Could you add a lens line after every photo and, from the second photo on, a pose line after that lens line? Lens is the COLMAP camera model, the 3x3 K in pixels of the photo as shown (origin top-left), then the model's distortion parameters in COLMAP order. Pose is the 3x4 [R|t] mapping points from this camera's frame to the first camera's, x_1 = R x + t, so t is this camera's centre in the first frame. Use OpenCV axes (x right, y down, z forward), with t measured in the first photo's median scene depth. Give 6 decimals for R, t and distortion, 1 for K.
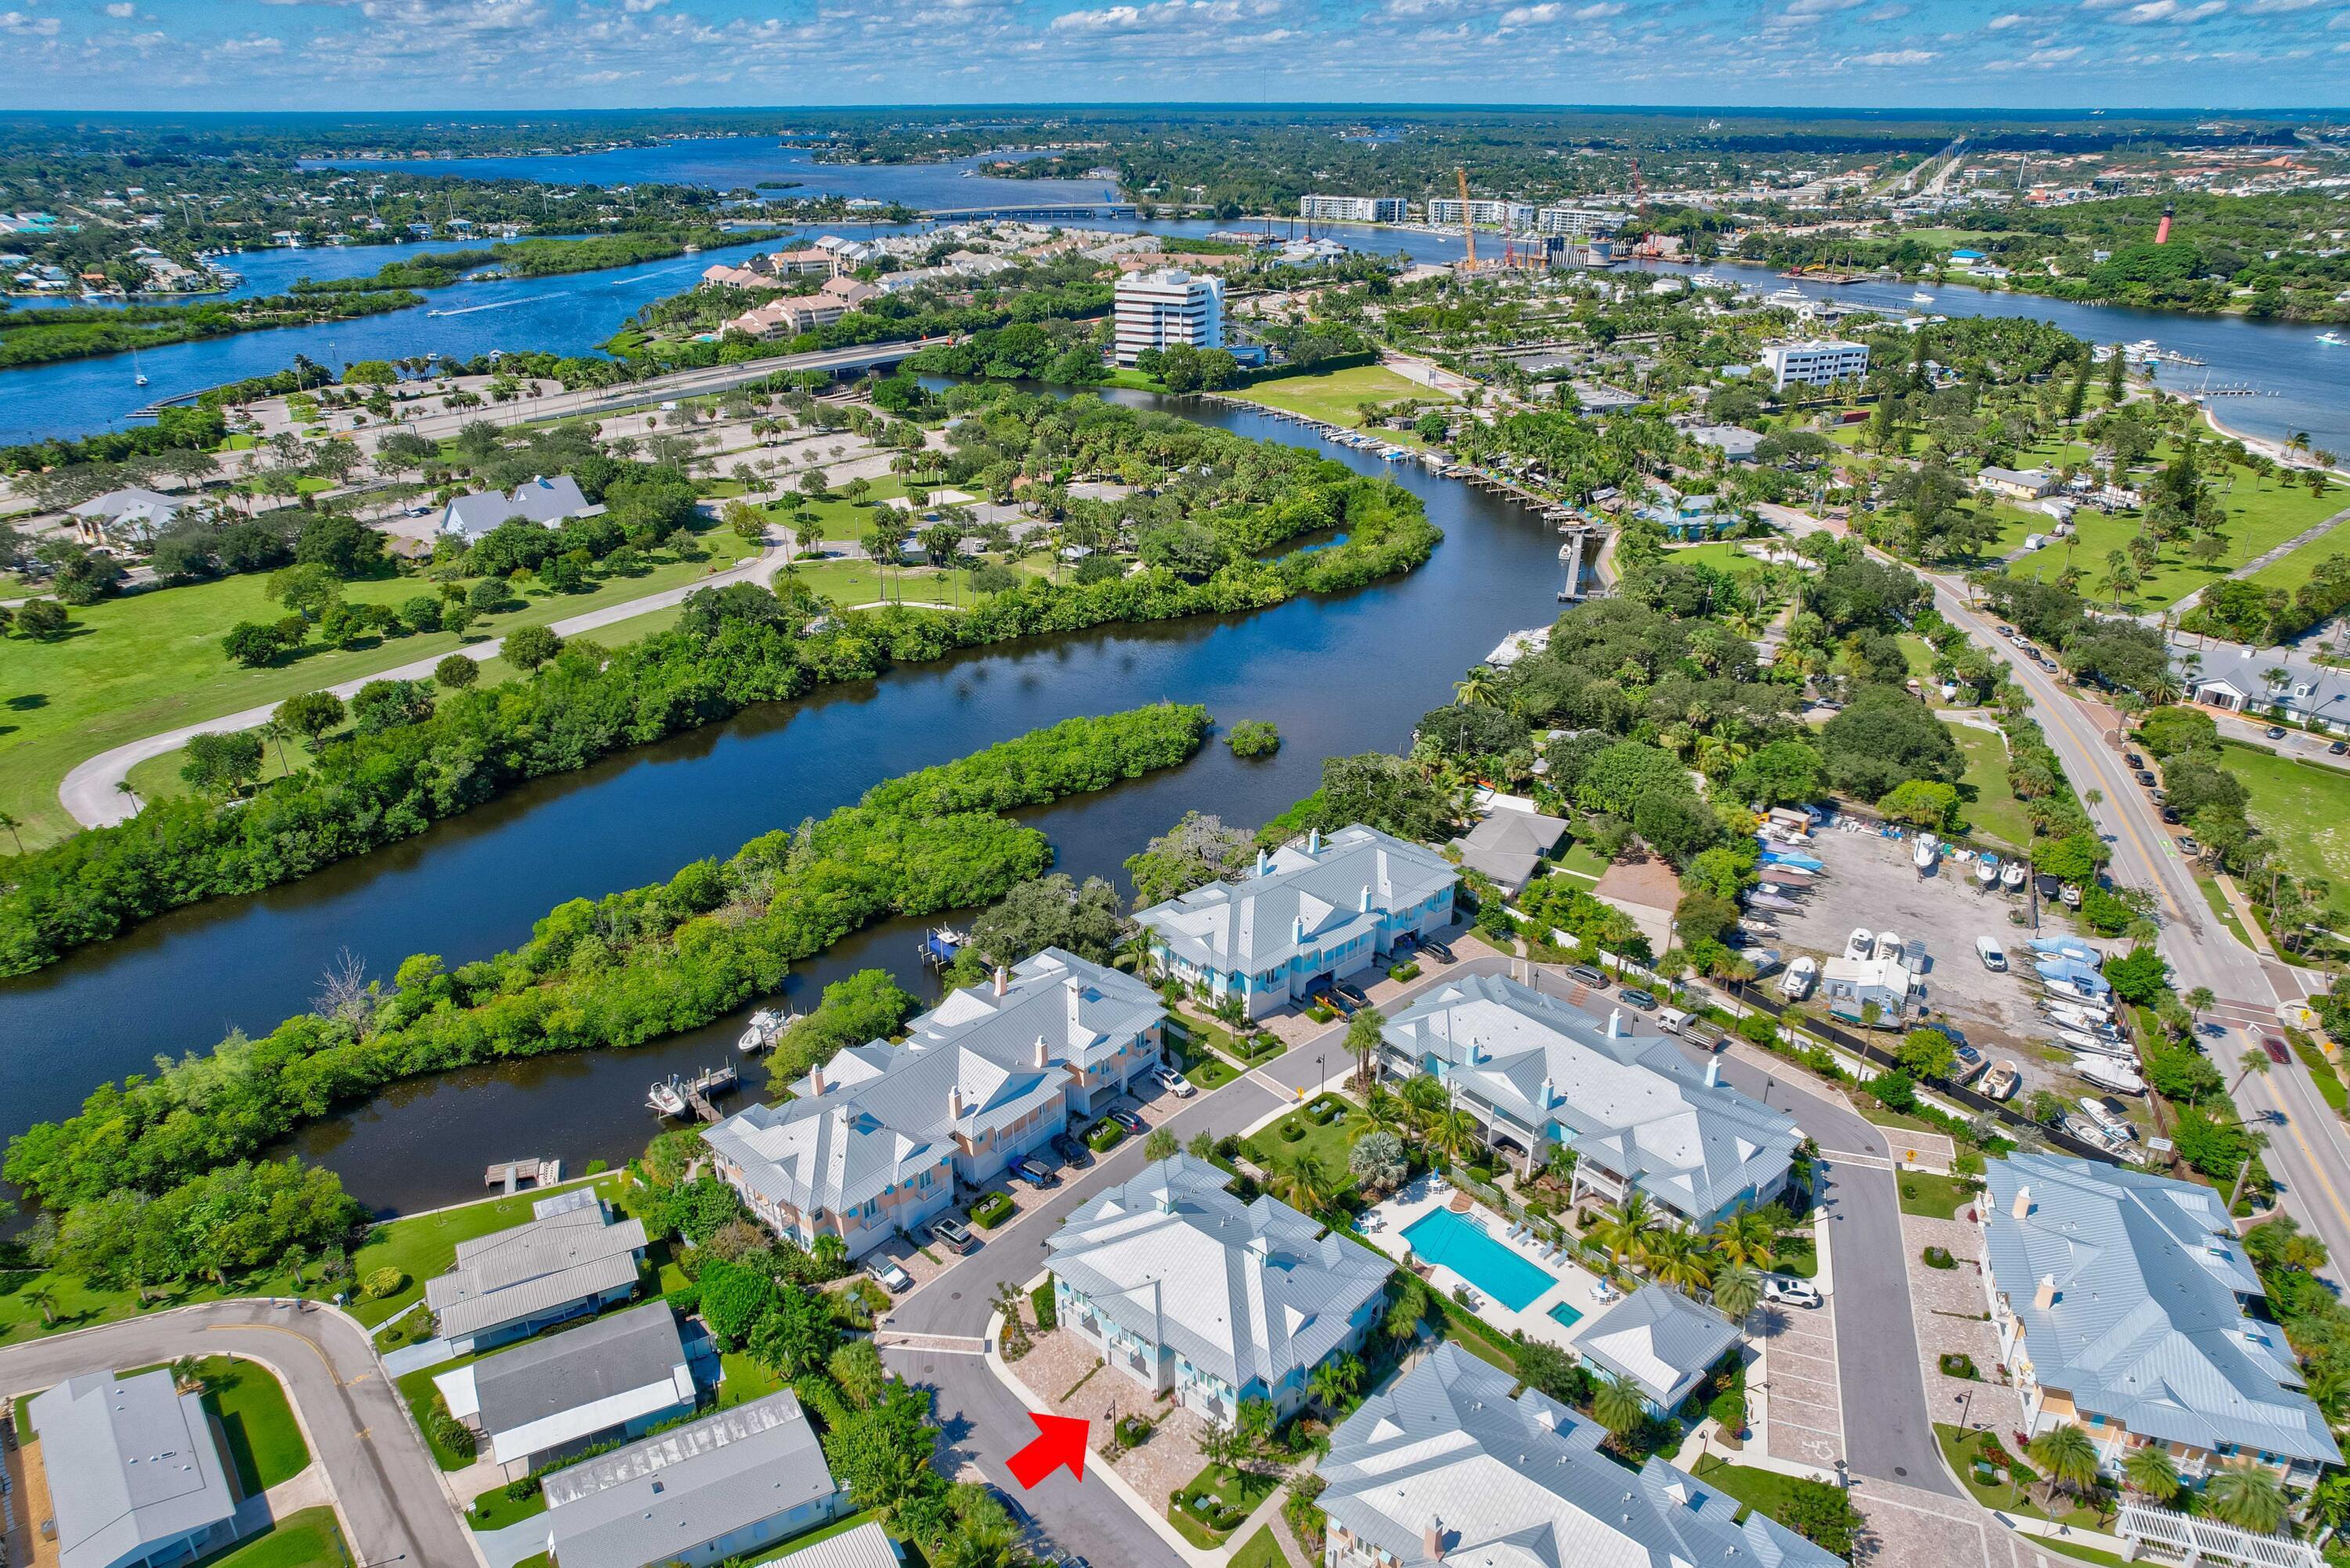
lens RADIAL K [[1540.1, 0, 1175.0], [0, 1540.1, 811.1], [0, 0, 1]] dist [-0.071626, 0.062314]
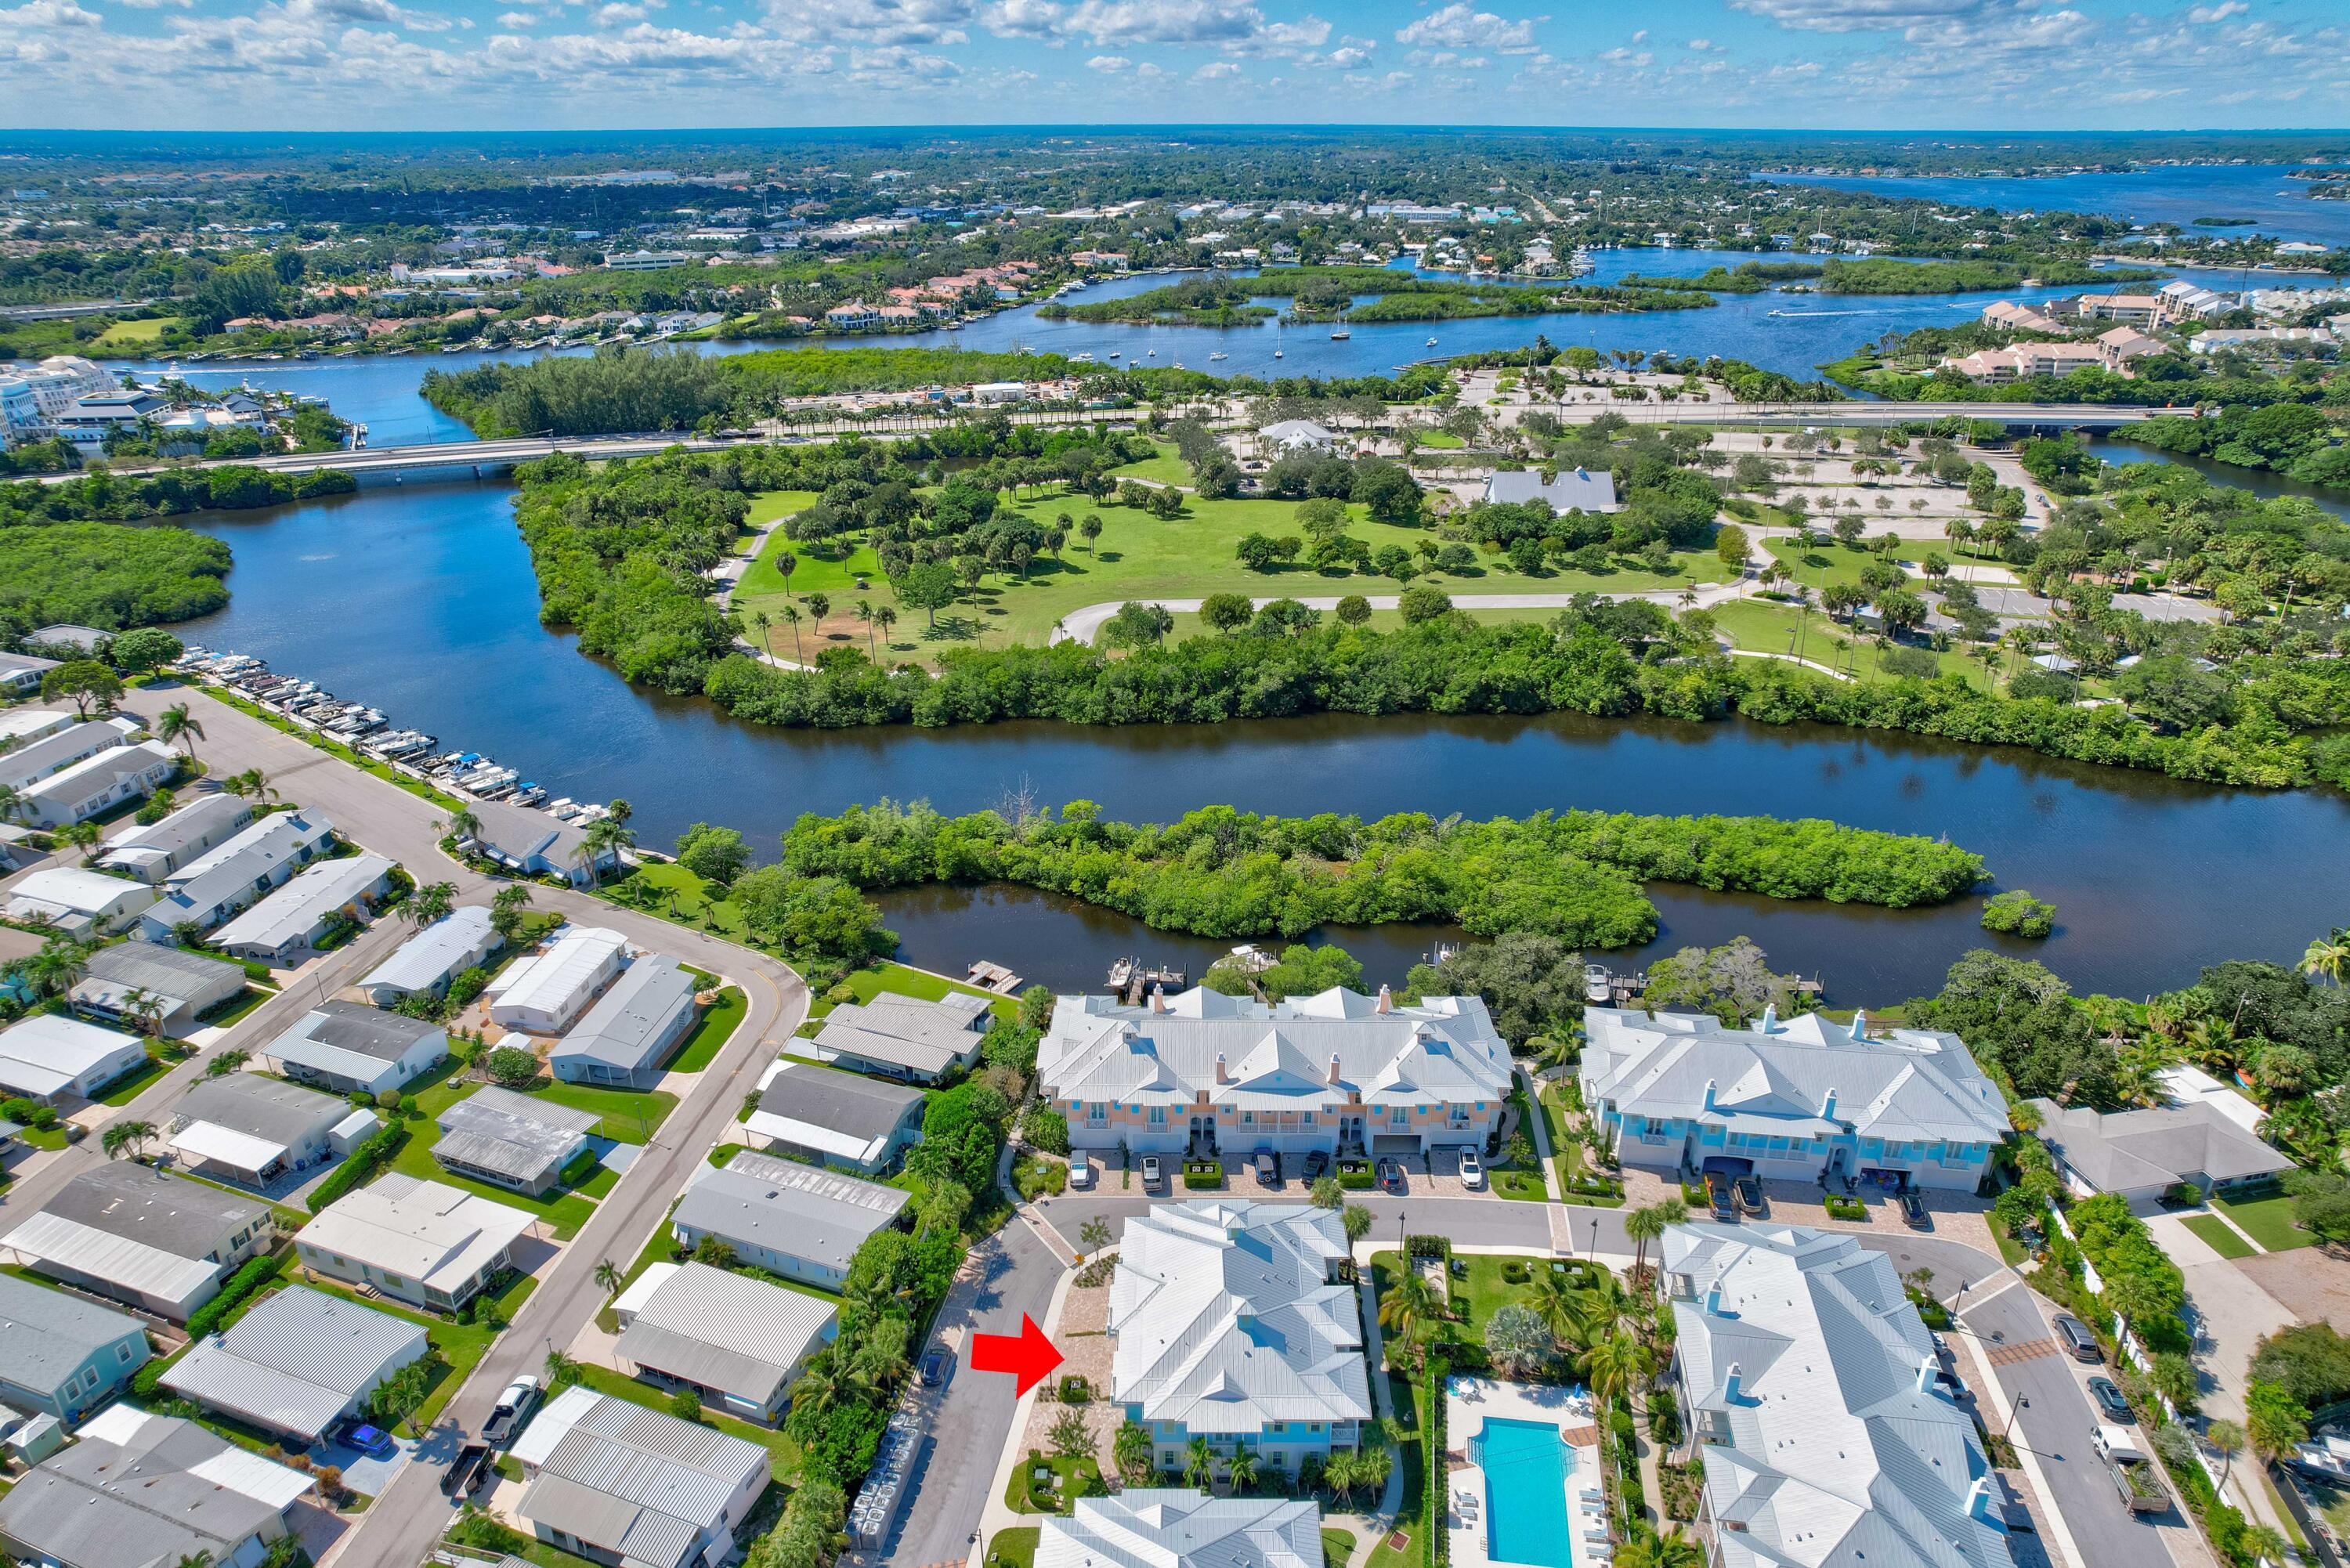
lens RADIAL K [[1513.7, 0, 1174.3], [0, 1513.7, 796.3], [0, 0, 1]] dist [-0.075447, 0.069450]
pose [[0.654450, 0.314397, -0.687640, 0.296017], [-0.322750, 0.938593, 0.121964, -0.061163], [0.683760, 0.142116, 0.715734, 0.126360]]
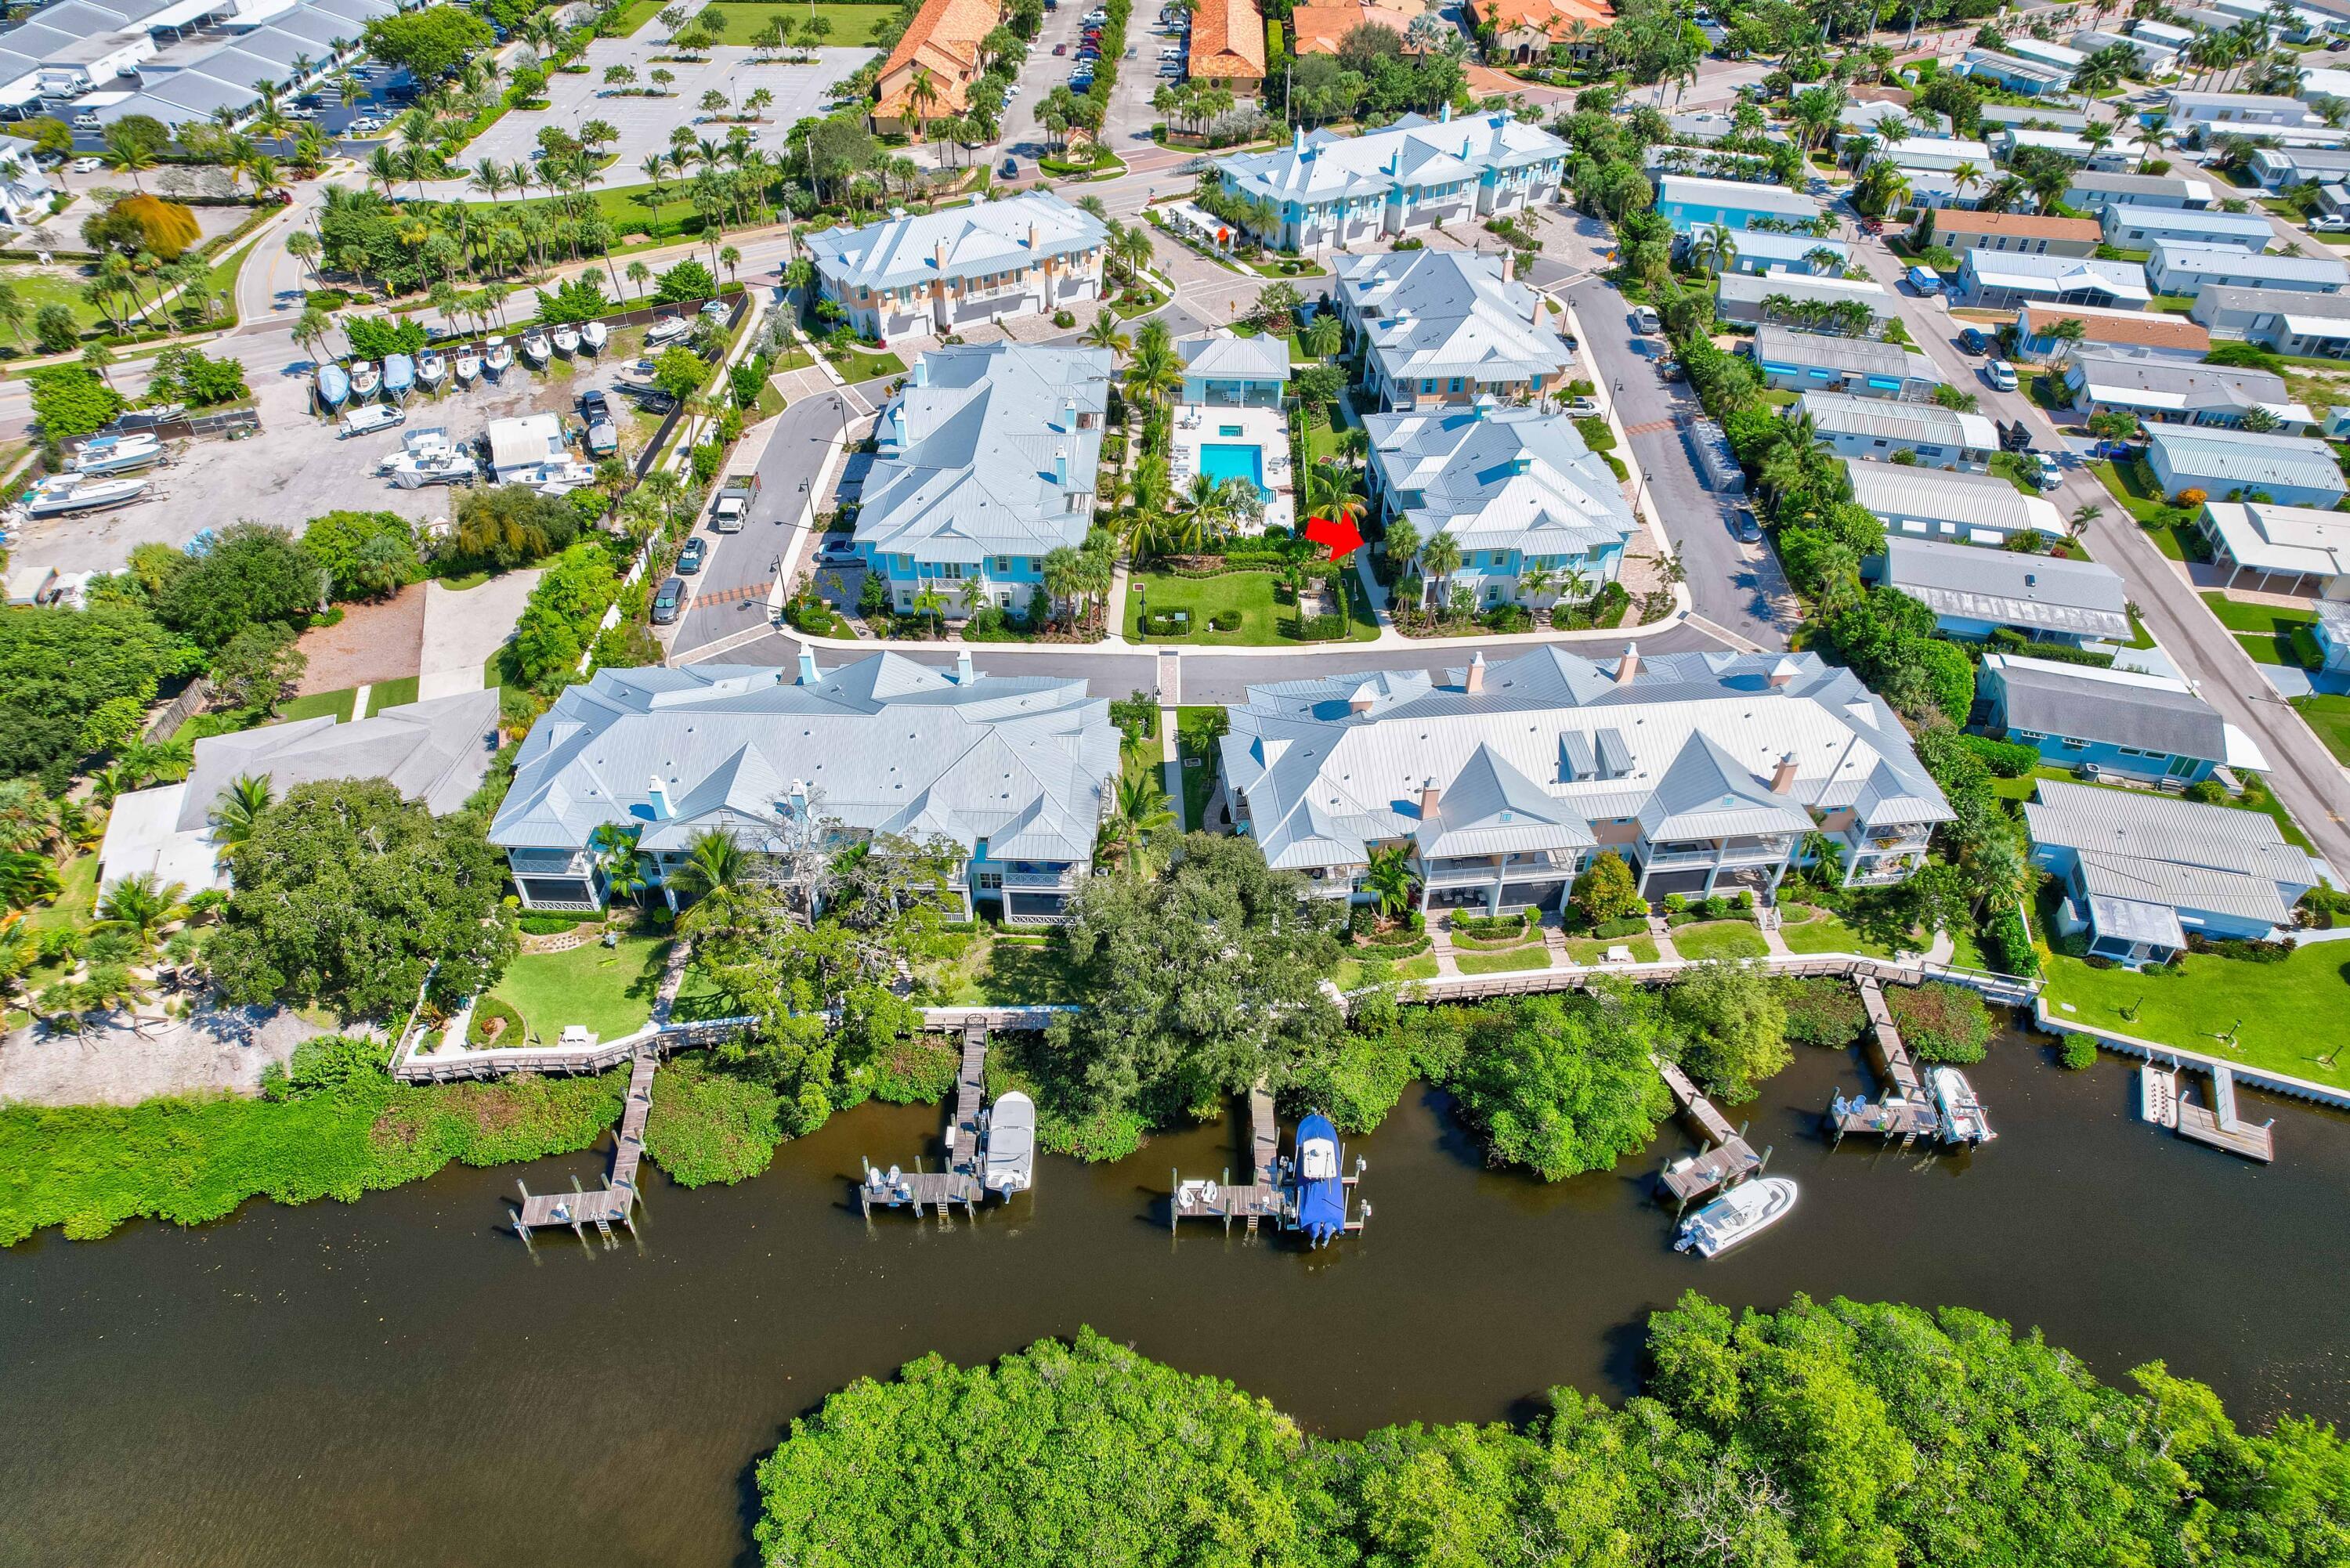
lens RADIAL K [[1505.5, 0, 1181.7], [0, 1505.5, 797.6], [0, 0, 1]] dist [-0.066784, 0.057754]
pose [[-0.742998, -0.442251, 0.502363, -0.230808], [0.278003, 0.478848, 0.832718, -0.278370], [-0.608826, 0.758366, -0.232836, 0.821035]]
